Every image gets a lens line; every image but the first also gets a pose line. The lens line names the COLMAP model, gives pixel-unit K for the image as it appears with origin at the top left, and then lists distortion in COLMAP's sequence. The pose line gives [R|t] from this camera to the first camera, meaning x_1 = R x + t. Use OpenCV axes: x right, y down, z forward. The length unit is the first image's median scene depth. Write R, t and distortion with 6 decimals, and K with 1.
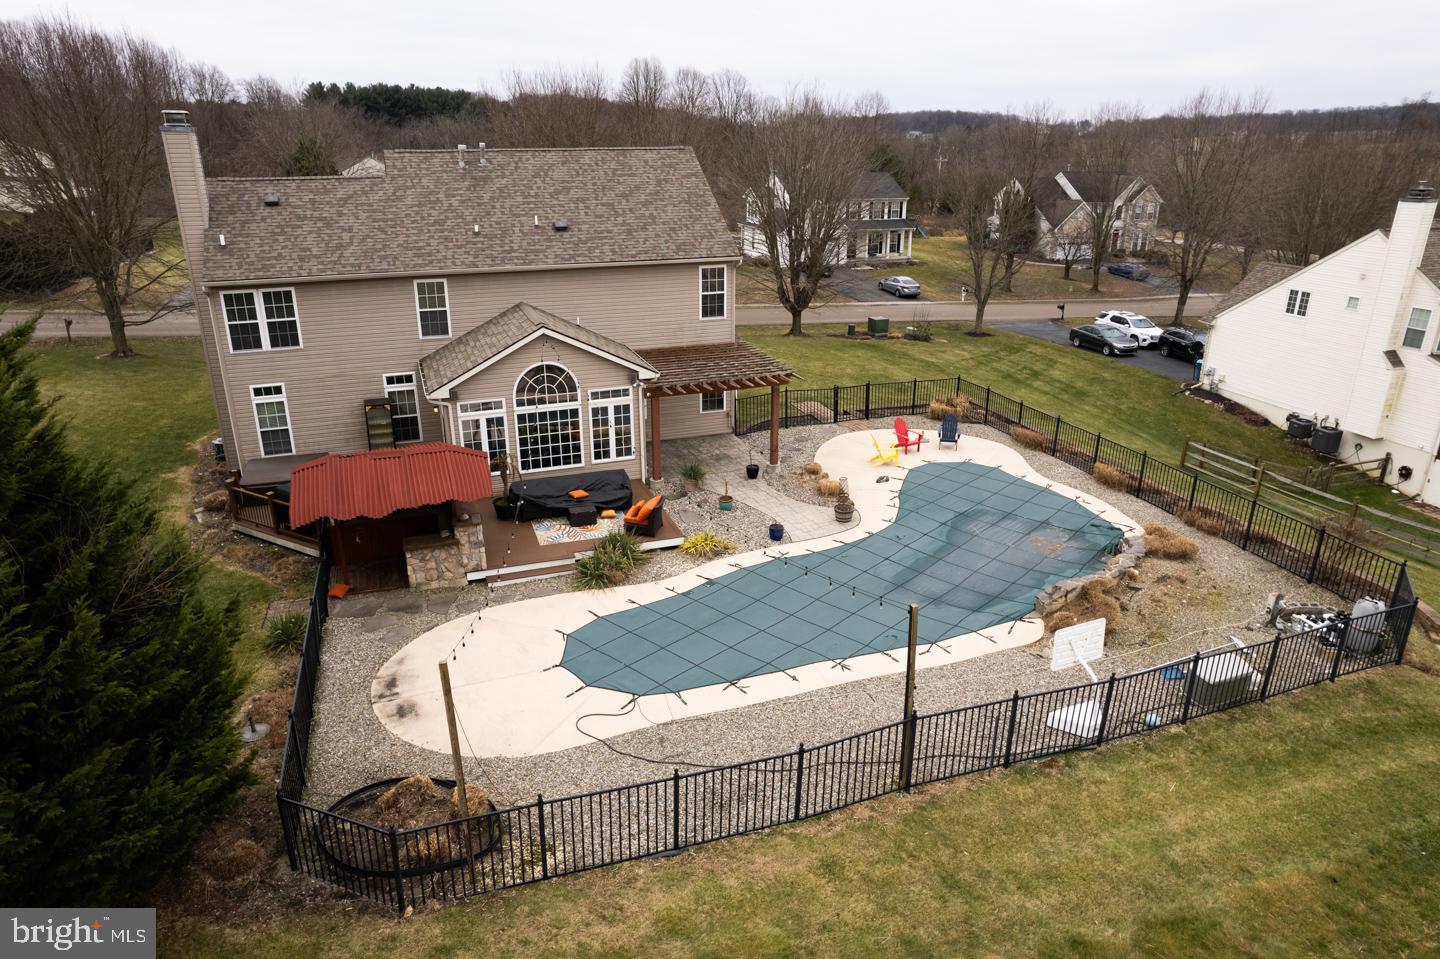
lens RADIAL K [[923.9, 0, 721.9], [0, 923.9, 484.7], [0, 0, 1]] dist [-0.075087, 0.068640]
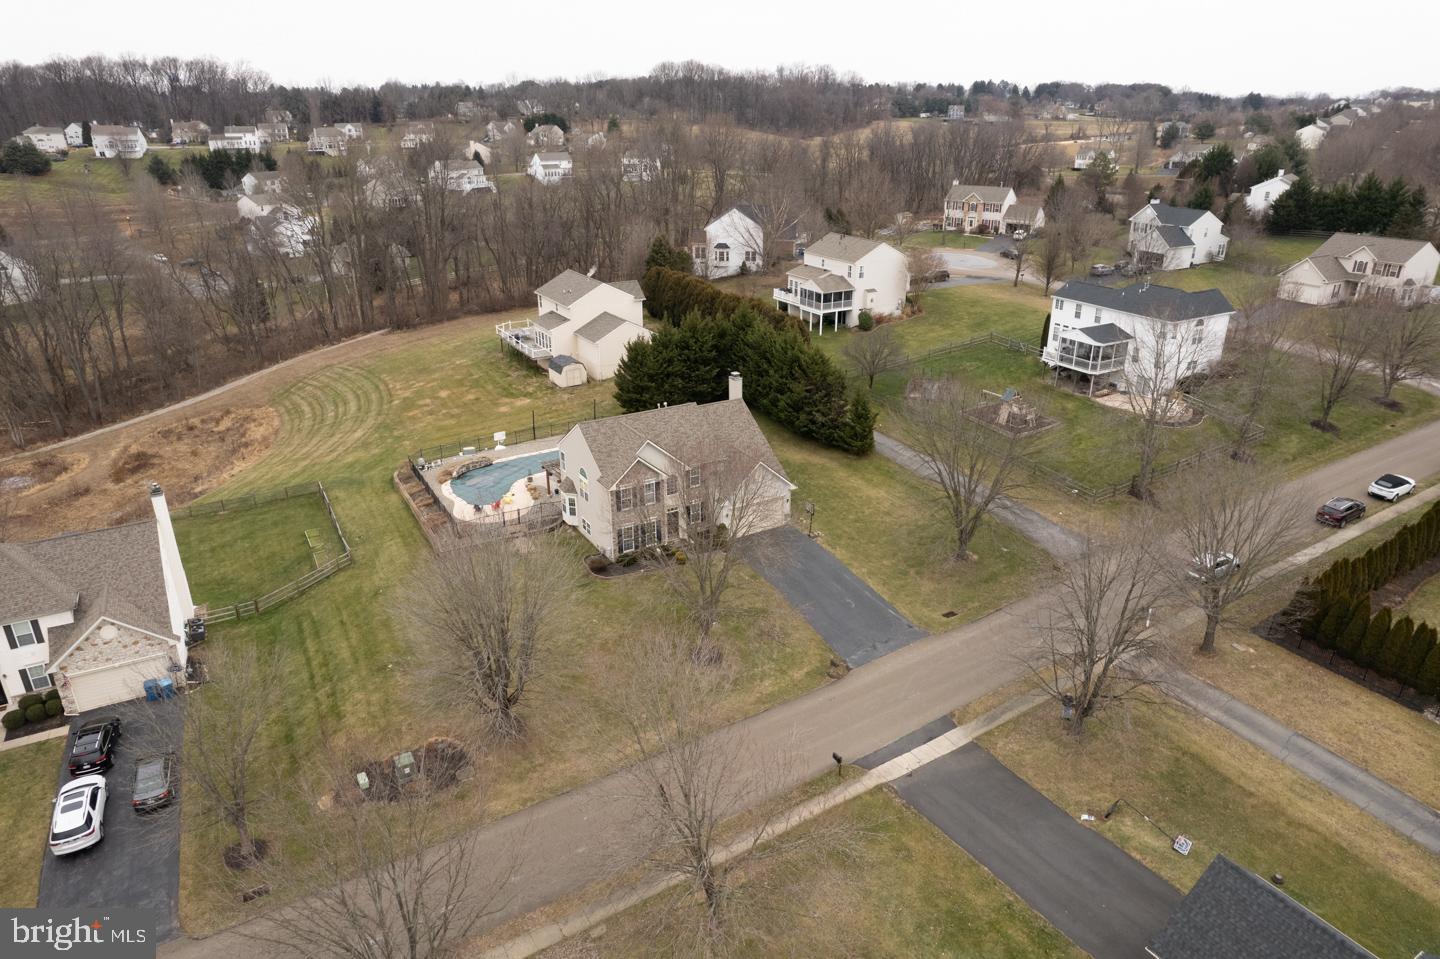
lens RADIAL K [[924.7, 0, 721.3], [0, 924.7, 481.1], [0, 0, 1]] dist [-0.062765, 0.049721]
pose [[-0.983243, 0.070922, -0.167936, 0.009047], [-0.063773, 0.729195, 0.681328, -2.224593], [0.170779, 0.680620, -0.712454, 3.385595]]
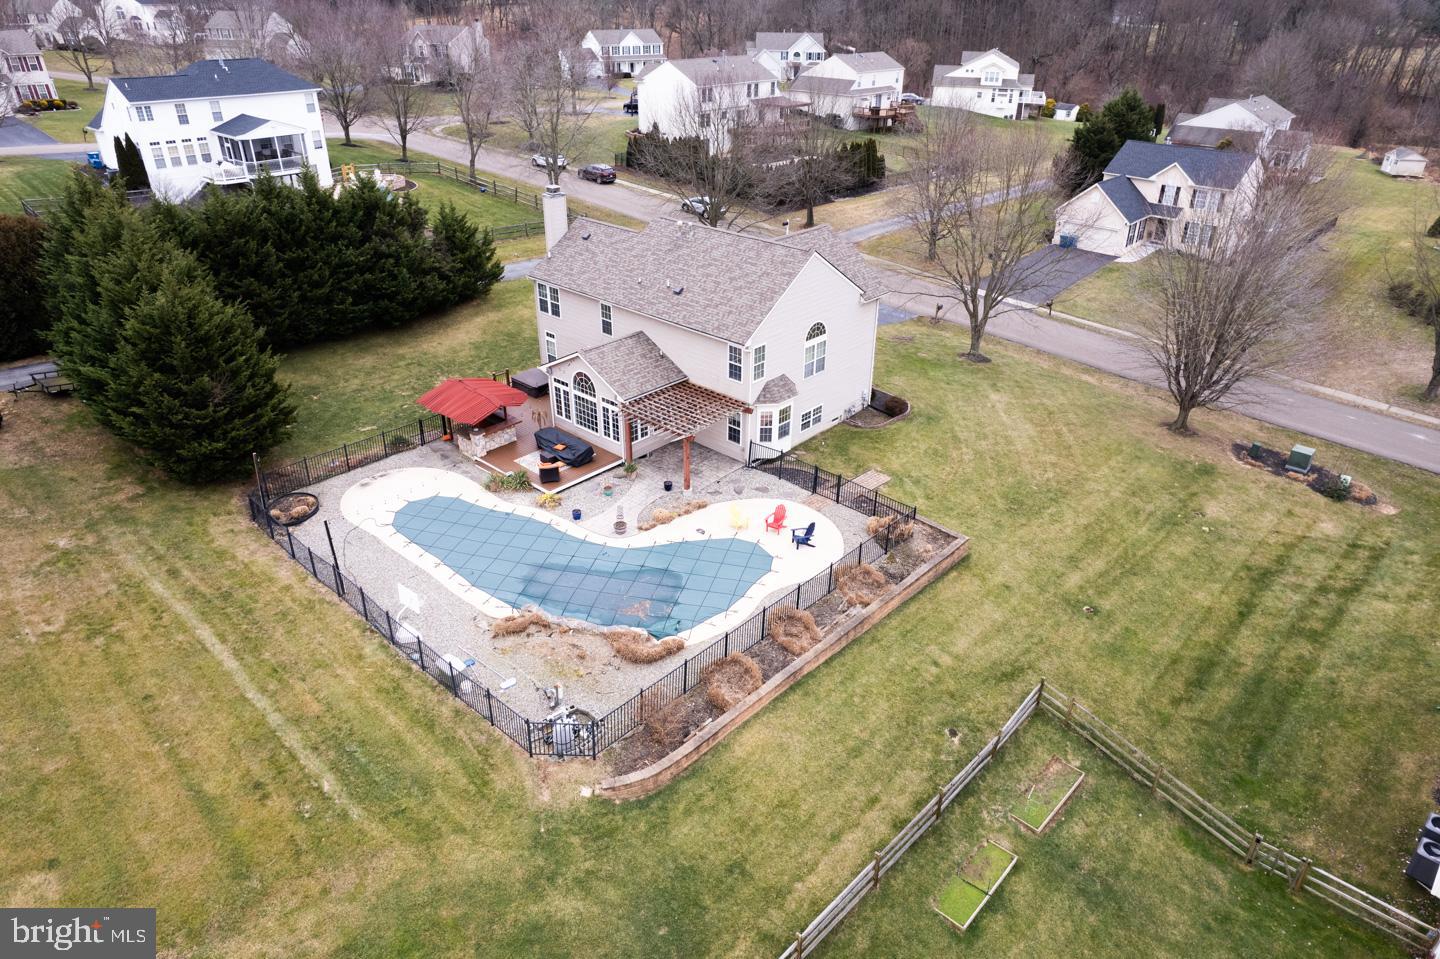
lens RADIAL K [[924.7, 0, 721.3], [0, 924.7, 481.1], [0, 0, 1]] dist [-0.062765, 0.049721]
pose [[0.463426, 0.428562, -0.775610, 1.306704], [-0.322270, 0.896848, 0.302996, -0.533865], [0.825456, 0.109539, 0.553735, 0.262786]]
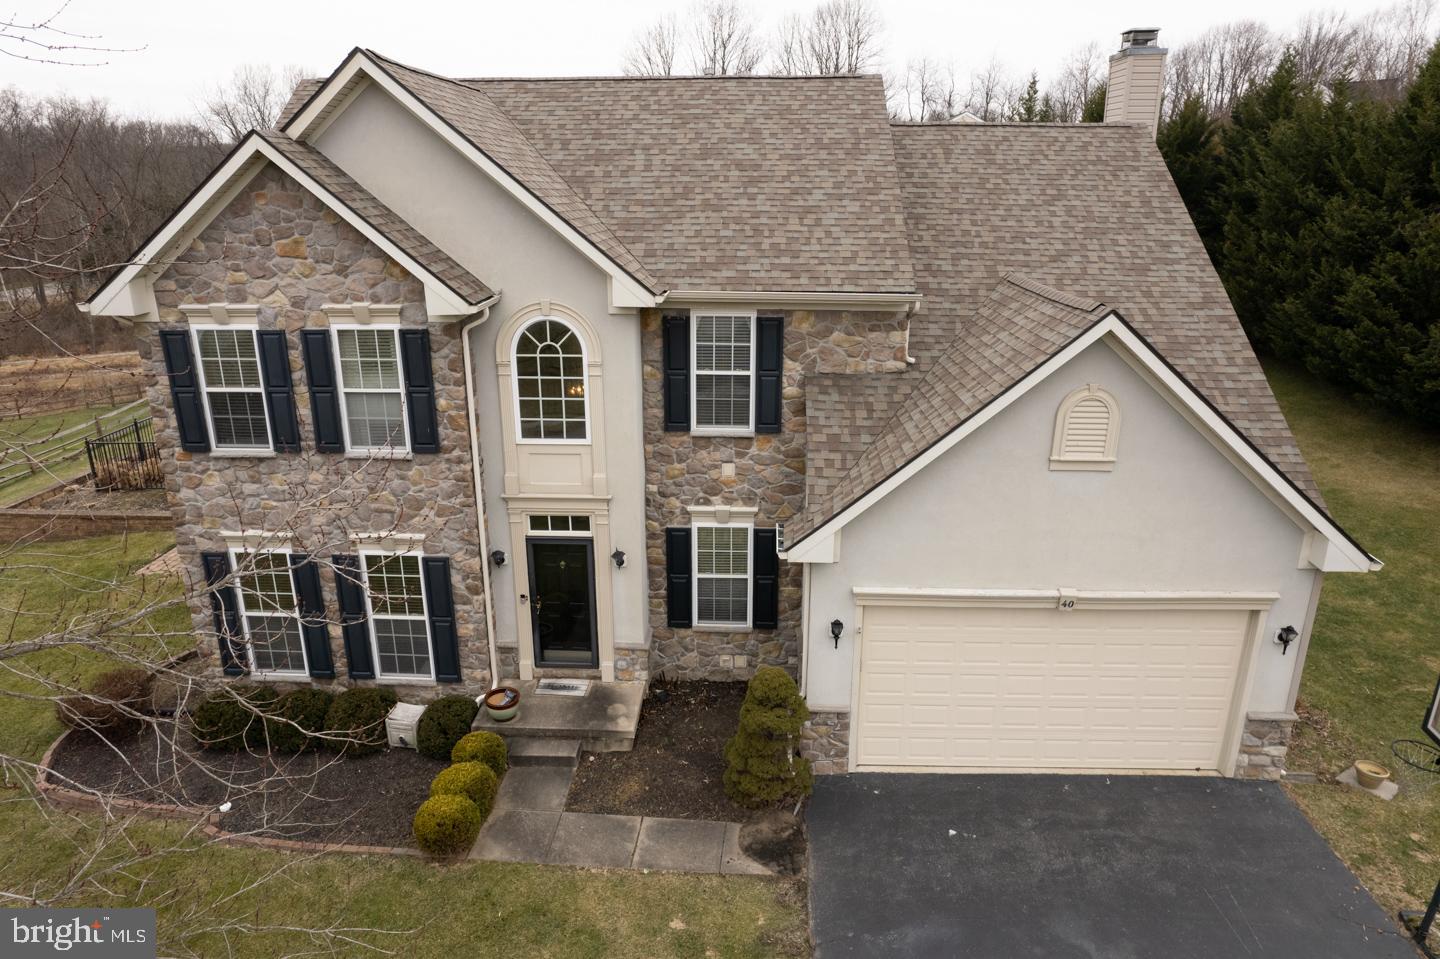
lens RADIAL K [[923.9, 0, 721.9], [0, 923.9, 484.7], [0, 0, 1]] dist [-0.075087, 0.068640]
pose [[-0.925959, -0.119316, 0.358278, -0.571669], [0.134050, 0.783120, 0.607250, -0.582873], [-0.353029, 0.610316, -0.709143, 1.764348]]
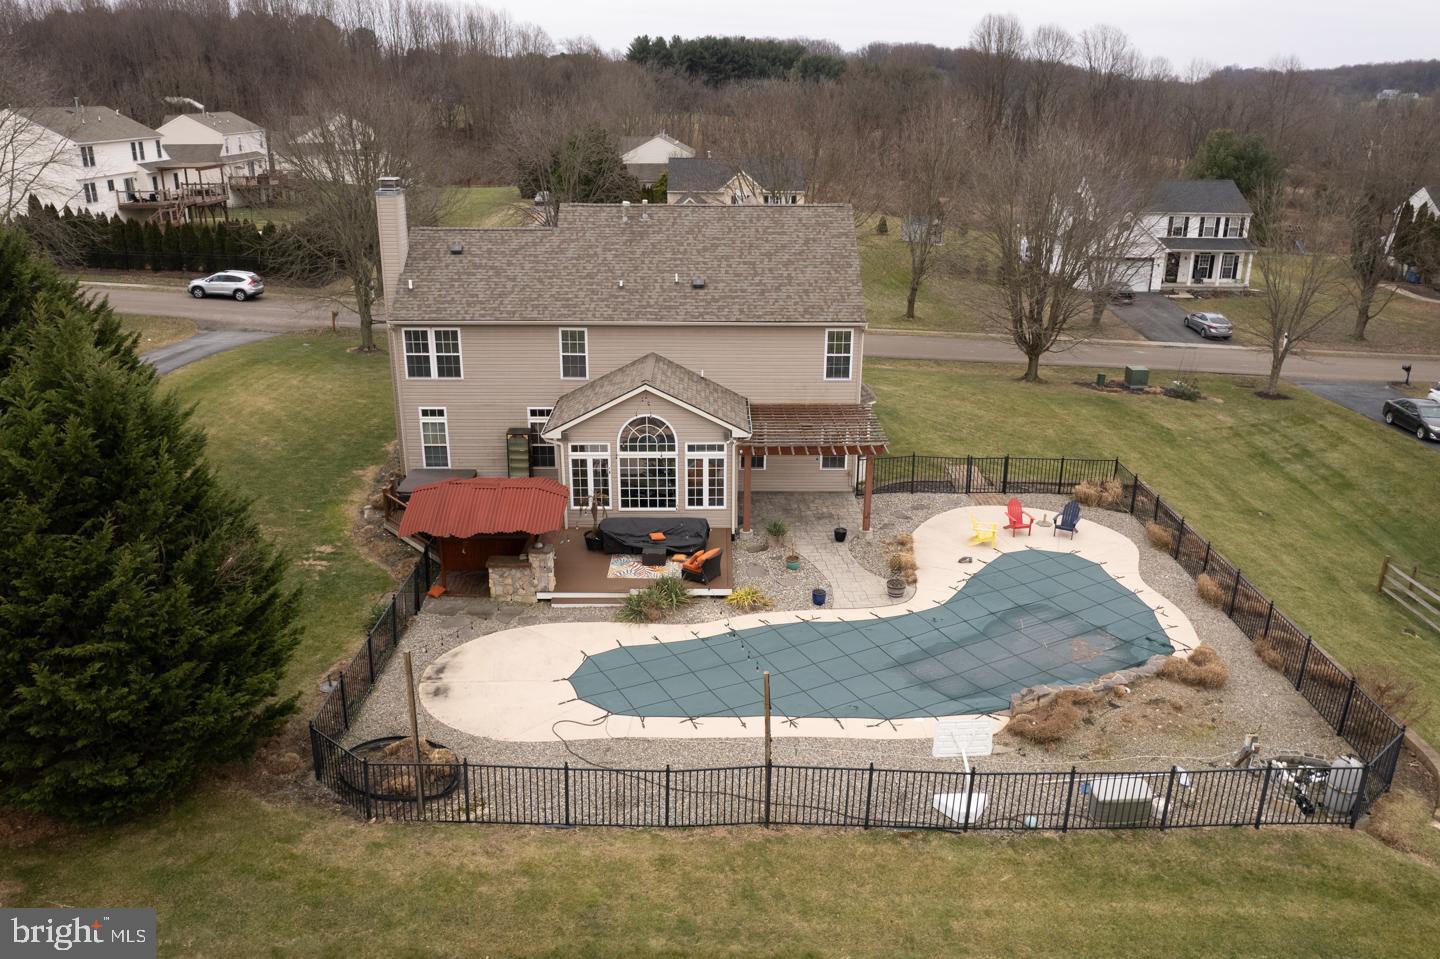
lens RADIAL K [[1106.2, 0, 709.4], [0, 1106.2, 482.2], [0, 0, 1]] dist [-0.049964, 0.006258]
pose [[0.941293, 0.116642, -0.316799, 0.298240], [-0.122653, 0.992449, 0.000974, -0.059741], [0.314521, 0.037940, 0.948492, -0.231706]]
